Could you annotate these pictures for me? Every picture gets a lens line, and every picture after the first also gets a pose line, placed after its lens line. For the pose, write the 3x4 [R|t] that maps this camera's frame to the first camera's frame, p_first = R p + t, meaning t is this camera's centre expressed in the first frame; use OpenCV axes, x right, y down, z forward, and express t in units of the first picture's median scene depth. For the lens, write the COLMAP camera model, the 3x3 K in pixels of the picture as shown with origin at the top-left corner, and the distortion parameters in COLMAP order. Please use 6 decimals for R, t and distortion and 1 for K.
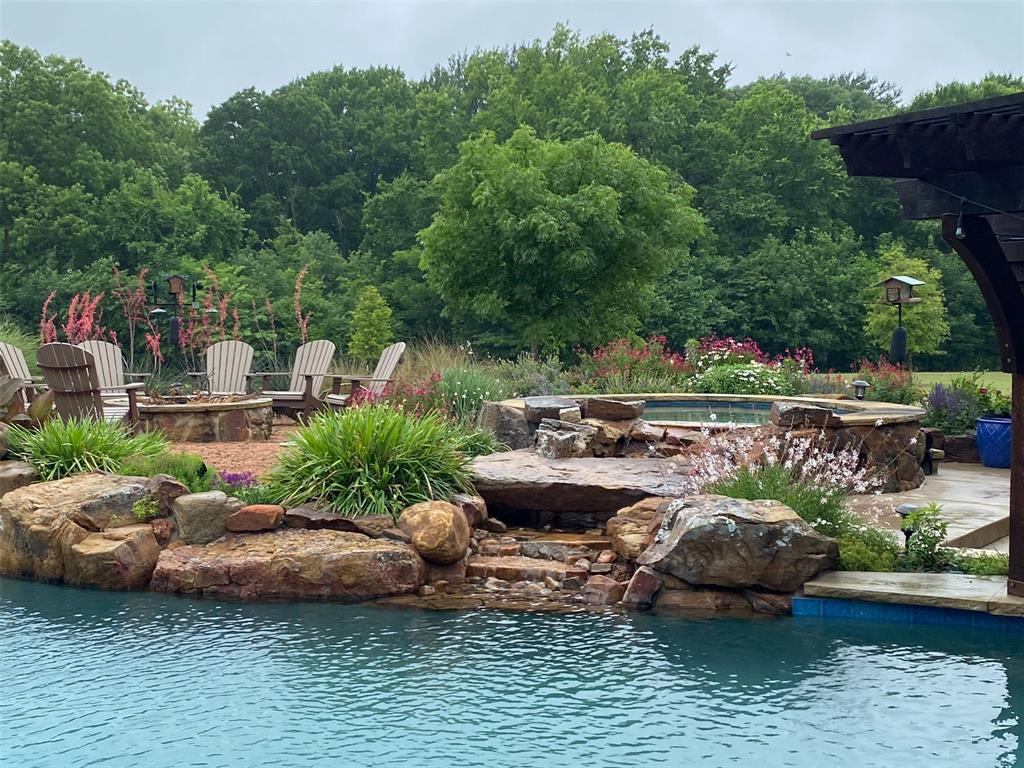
lens RADIAL K [[1476.6, 0, 512.0], [0, 1476.6, 384.0], [0, 0, 1]] dist [0.150066, -0.030979]
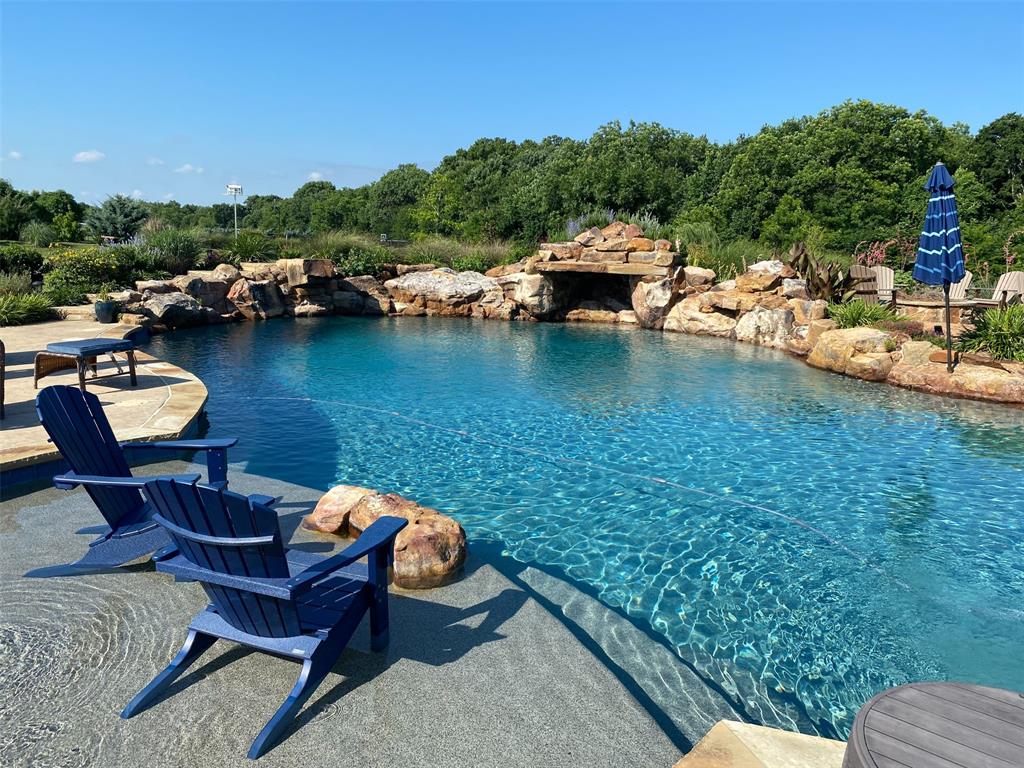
lens RADIAL K [[782.2, 0, 512.0], [0, 782.2, 384.0], [0, 0, 1]] dist [0.065239, -0.044265]
pose [[0.757395, 0.142222, -0.637280, 0.090150], [-0.064874, 0.987552, 0.143292, 0.013181], [0.649727, -0.067185, 0.757193, -0.246799]]
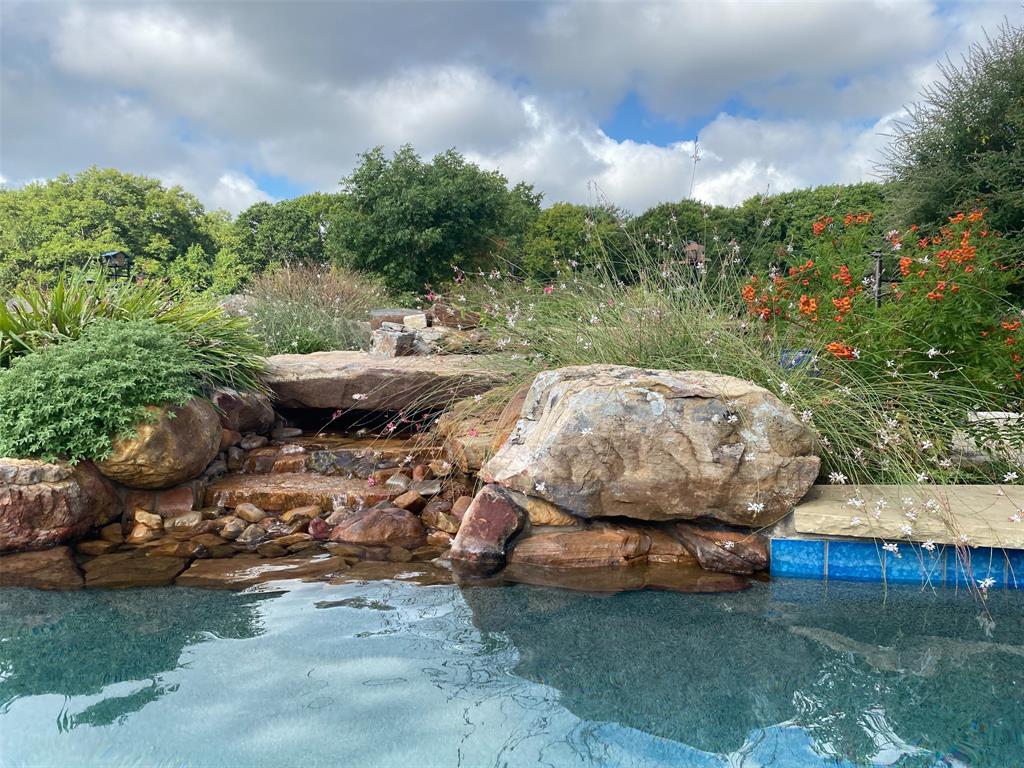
lens RADIAL K [[782.2, 0, 512.0], [0, 782.2, 384.0], [0, 0, 1]] dist [0.065239, -0.044265]
pose [[0.993916, -0.006953, 0.109918, 0.064563], [0.006871, 0.999976, 0.001127, 0.084725], [-0.109923, -0.000365, 0.993940, 0.705230]]
